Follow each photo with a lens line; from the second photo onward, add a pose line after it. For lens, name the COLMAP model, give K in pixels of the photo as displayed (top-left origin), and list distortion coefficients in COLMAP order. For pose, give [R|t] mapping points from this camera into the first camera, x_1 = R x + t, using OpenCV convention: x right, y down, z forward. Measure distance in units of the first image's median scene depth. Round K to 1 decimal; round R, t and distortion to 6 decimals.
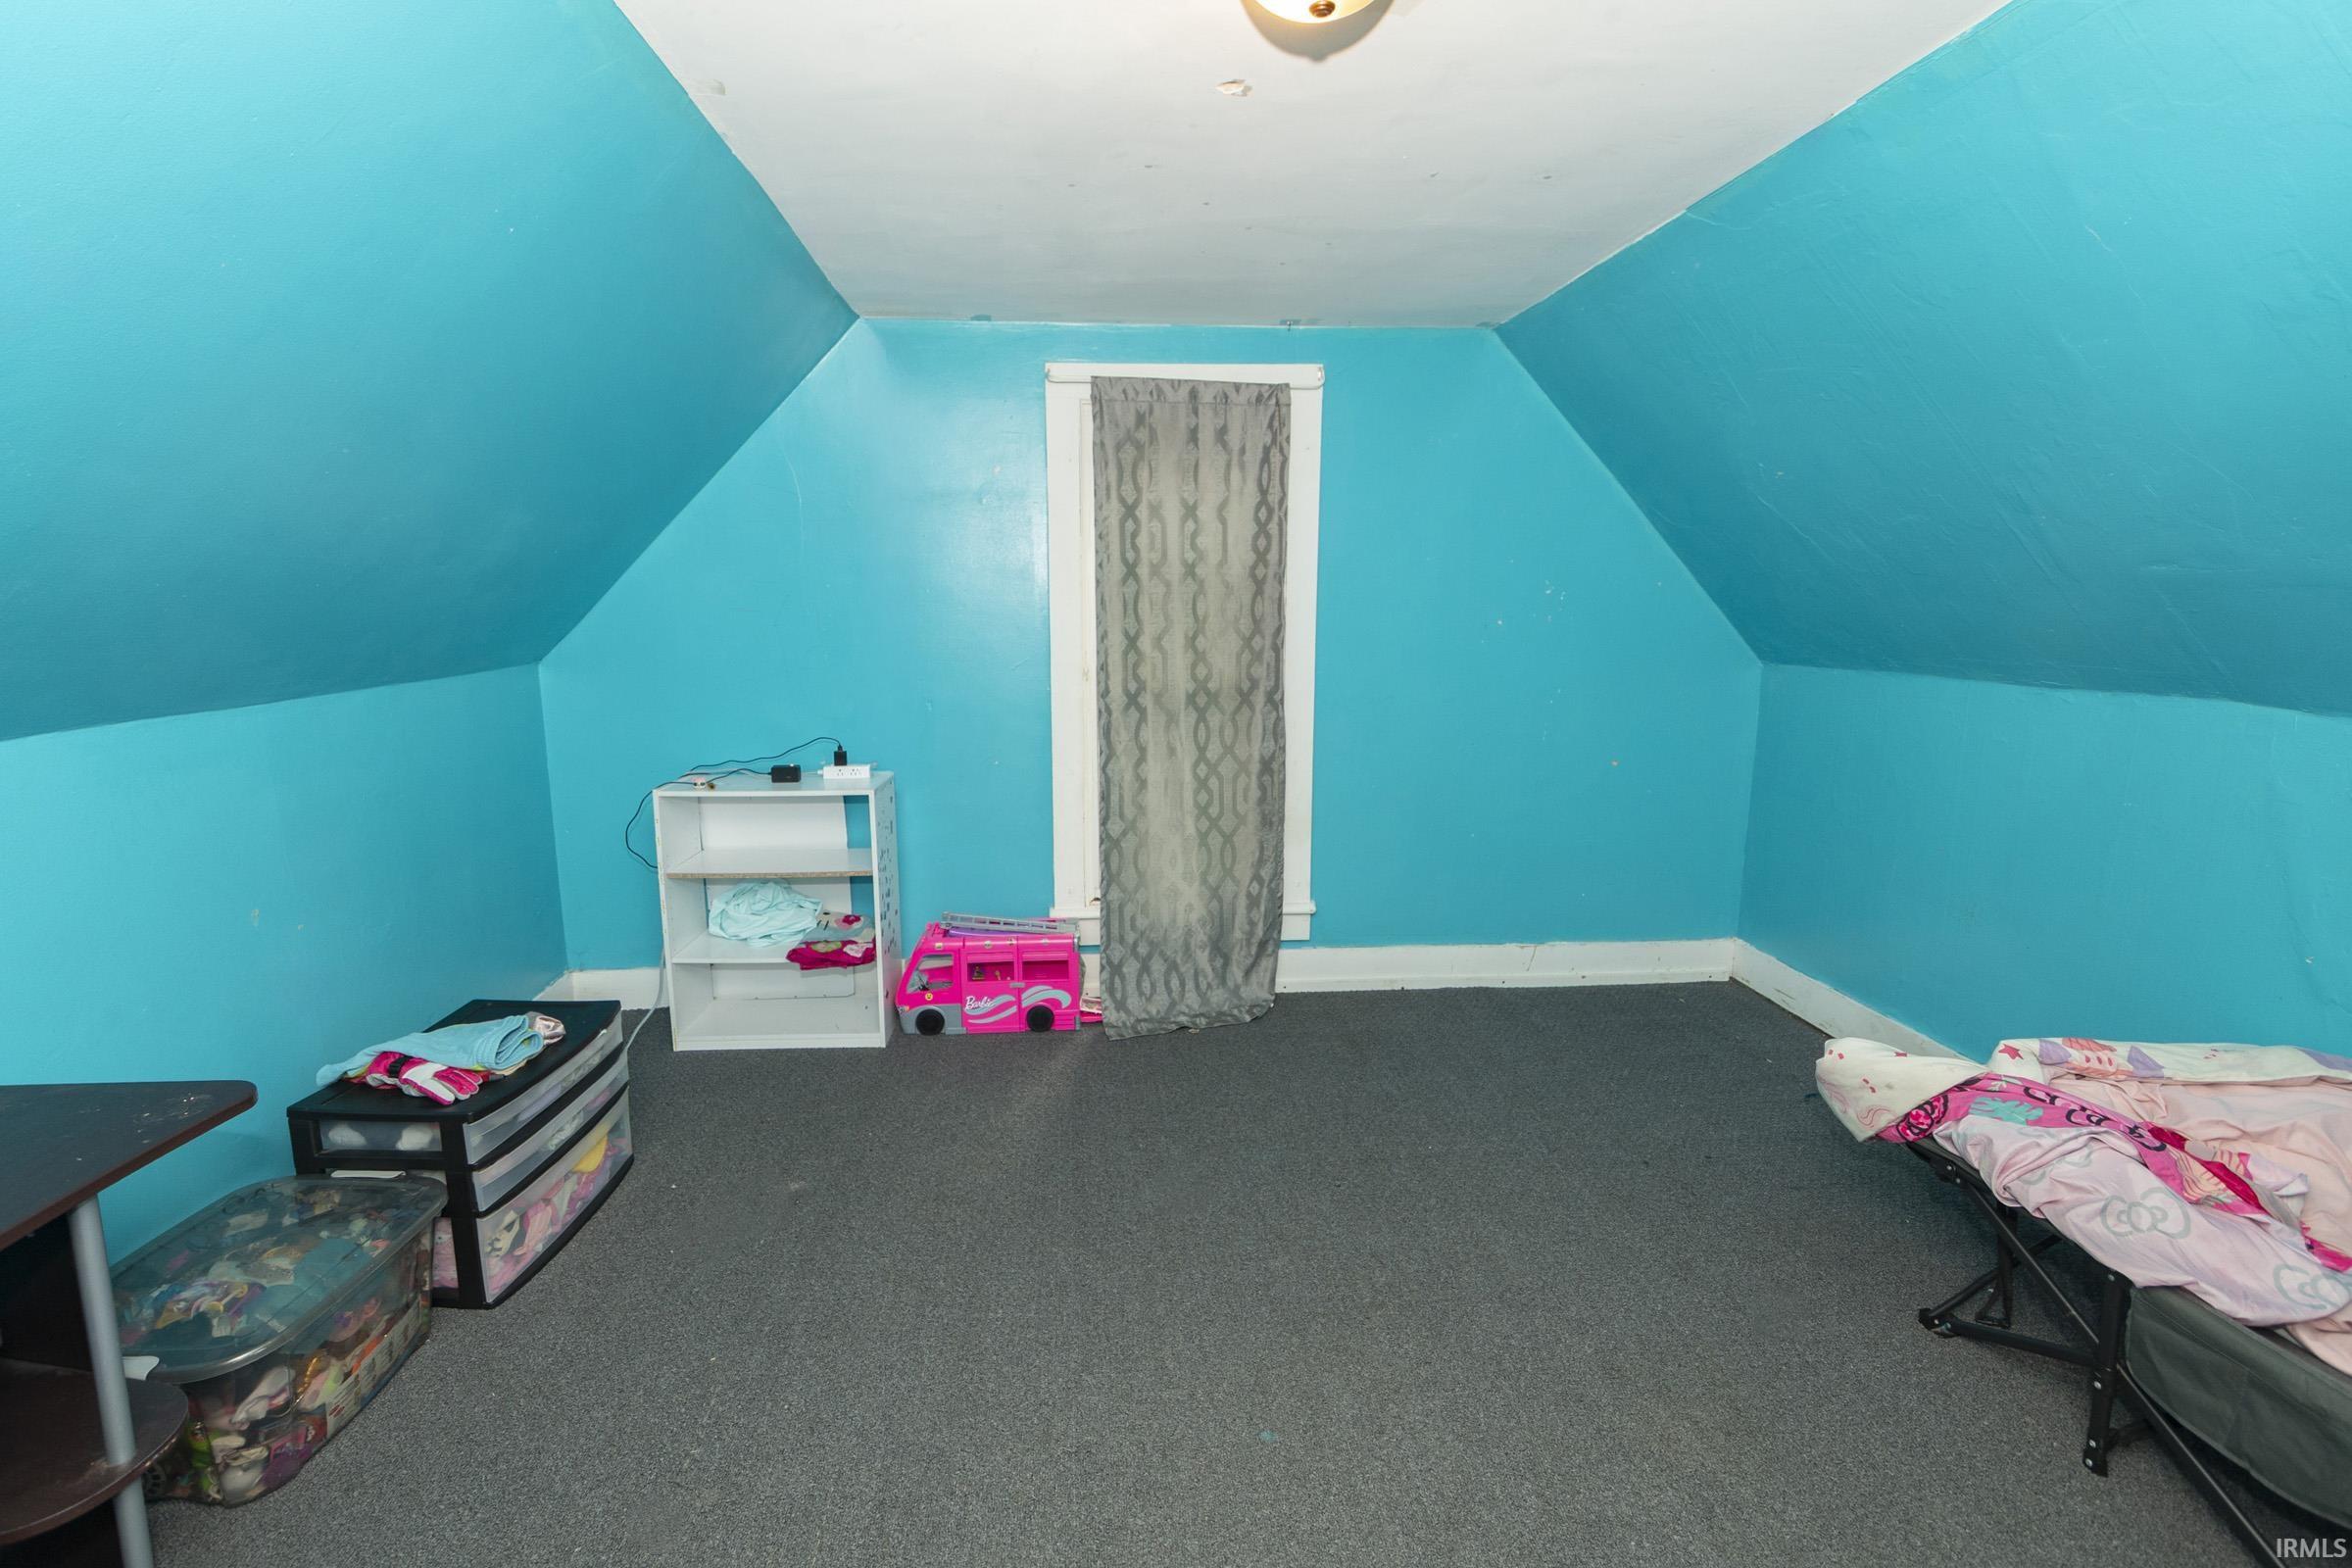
lens RADIAL K [[1032.3, 0, 1153.6], [0, 1032.3, 775.1], [0, 0, 1]] dist [-0.000038, -0.001064]
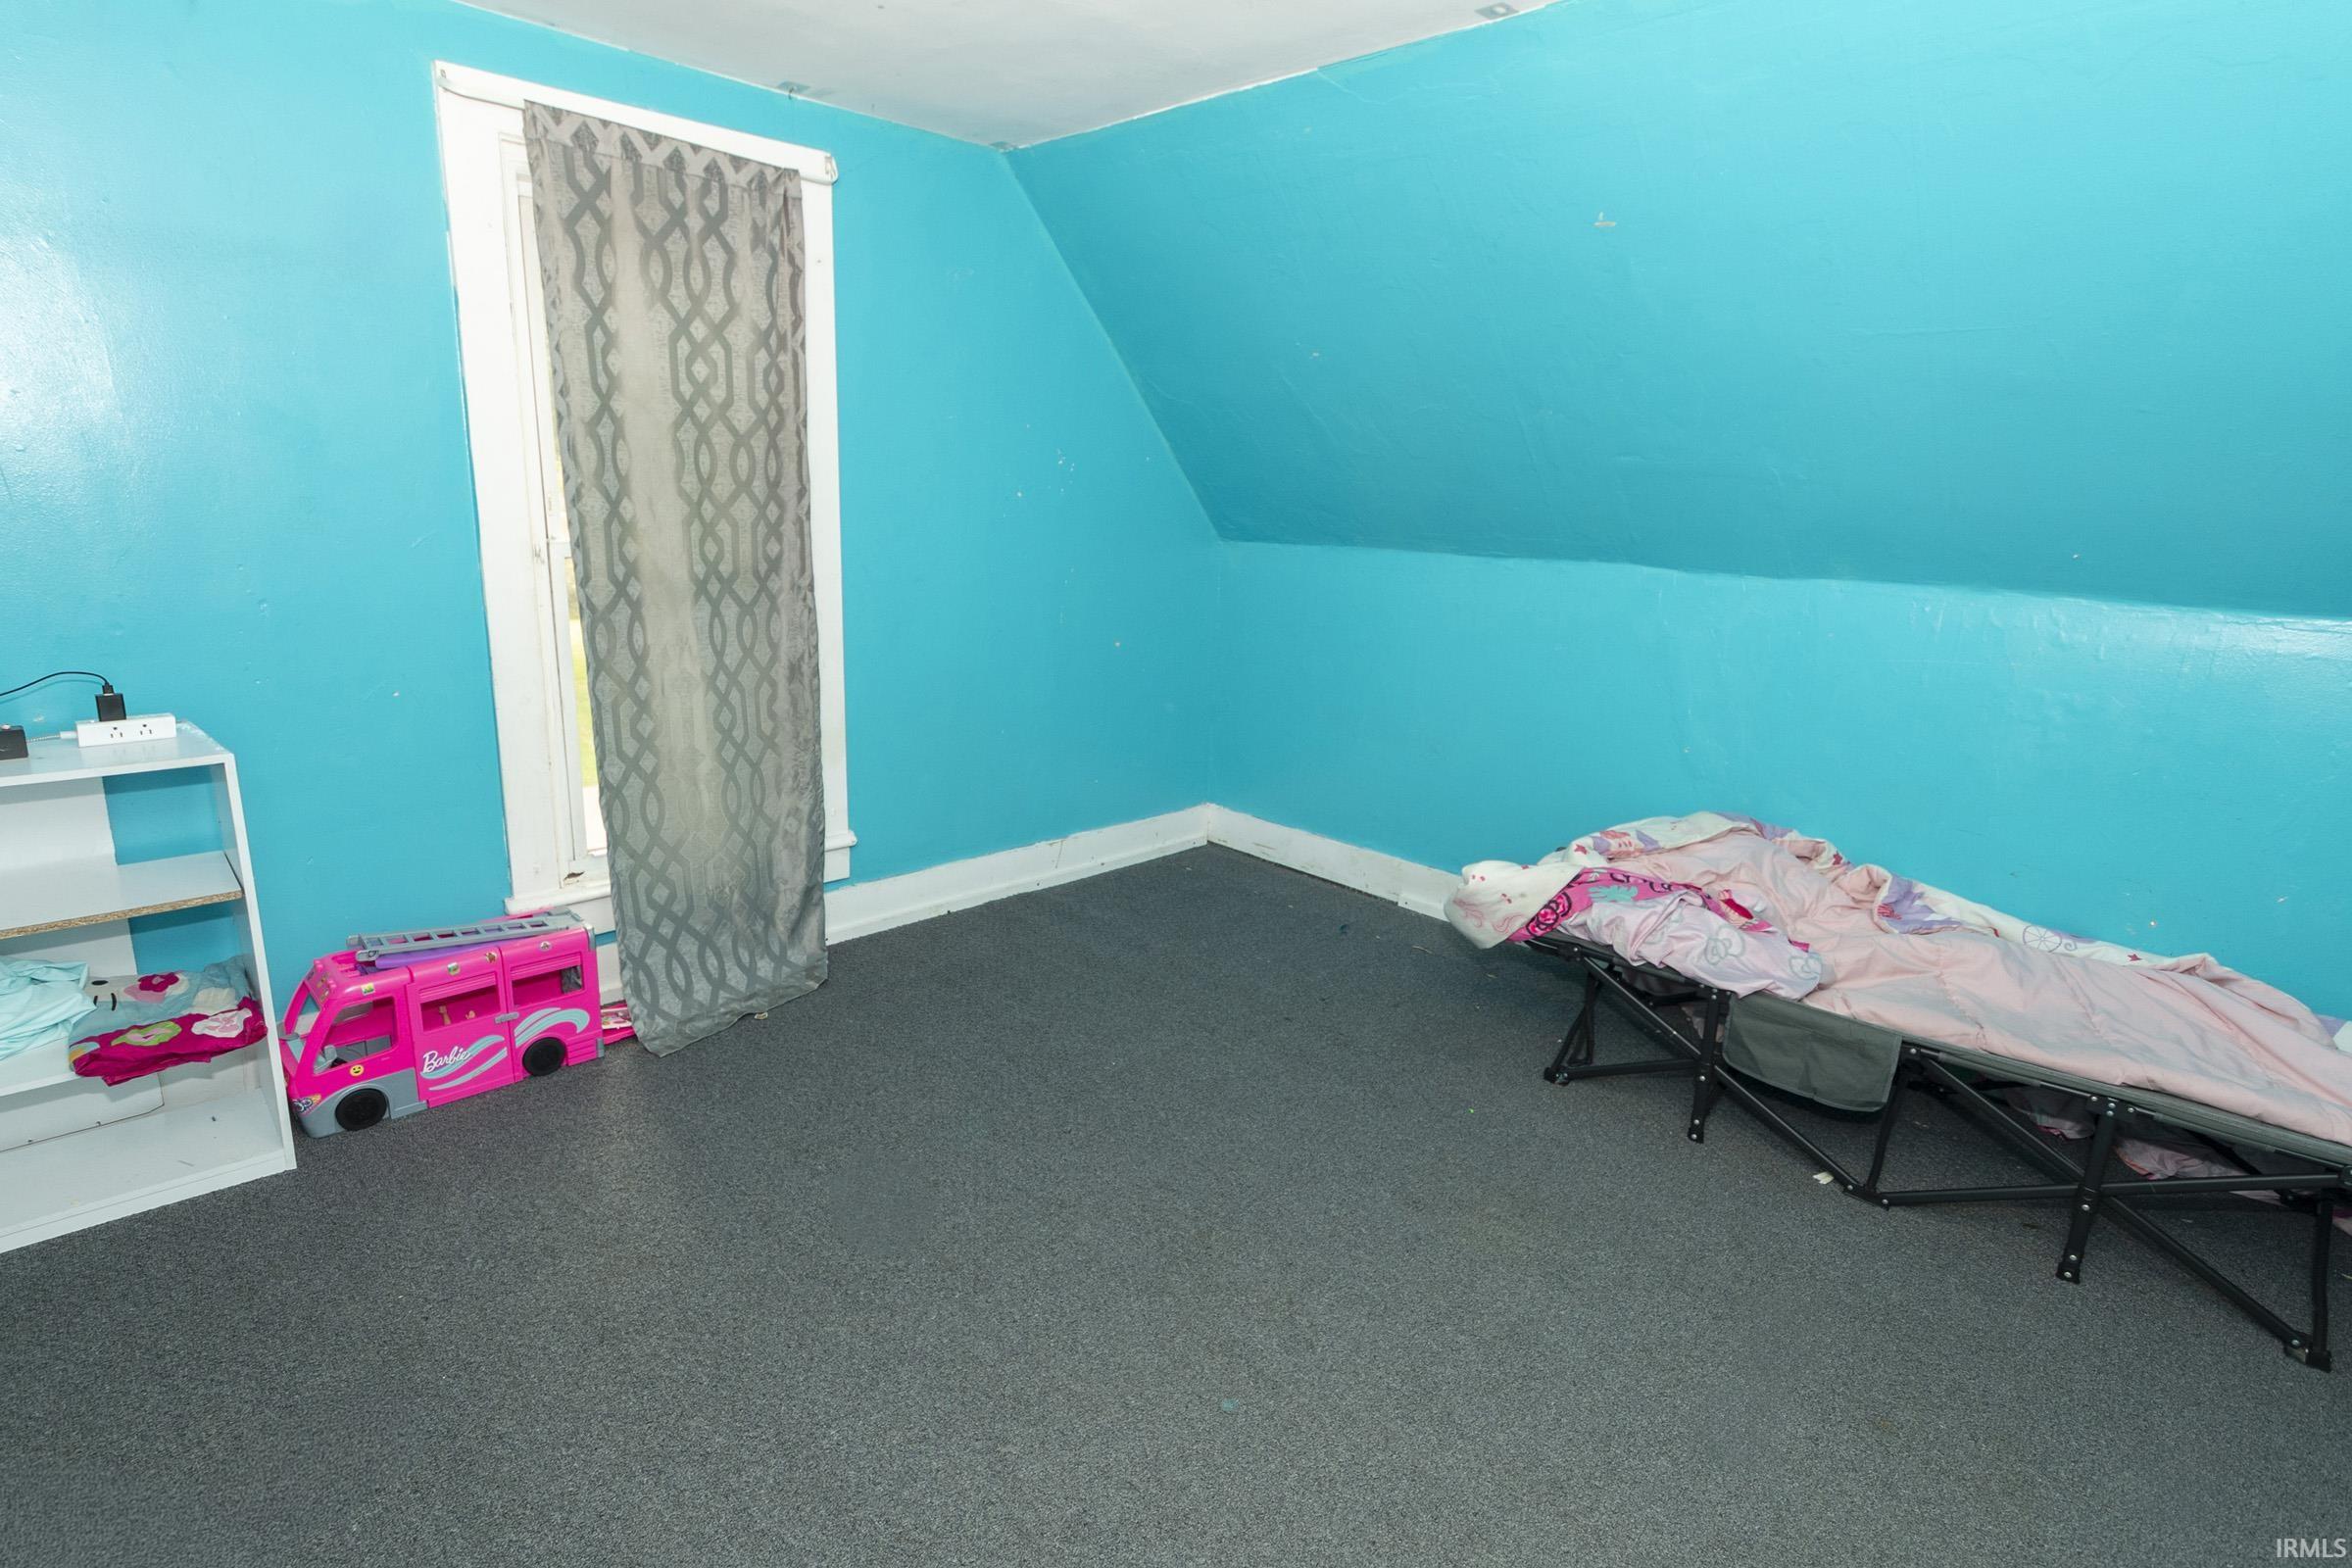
lens RADIAL K [[1149.6, 0, 1163.5], [0, 1149.6, 765.6], [0, 0, 1]] dist [0.027617, -0.024774]
pose [[0.773600, -0.121581, 0.621901, -0.250522], [0.072253, 0.991945, 0.104046, -0.008577], [-0.629541, -0.035555, 0.776153, 0.142716]]
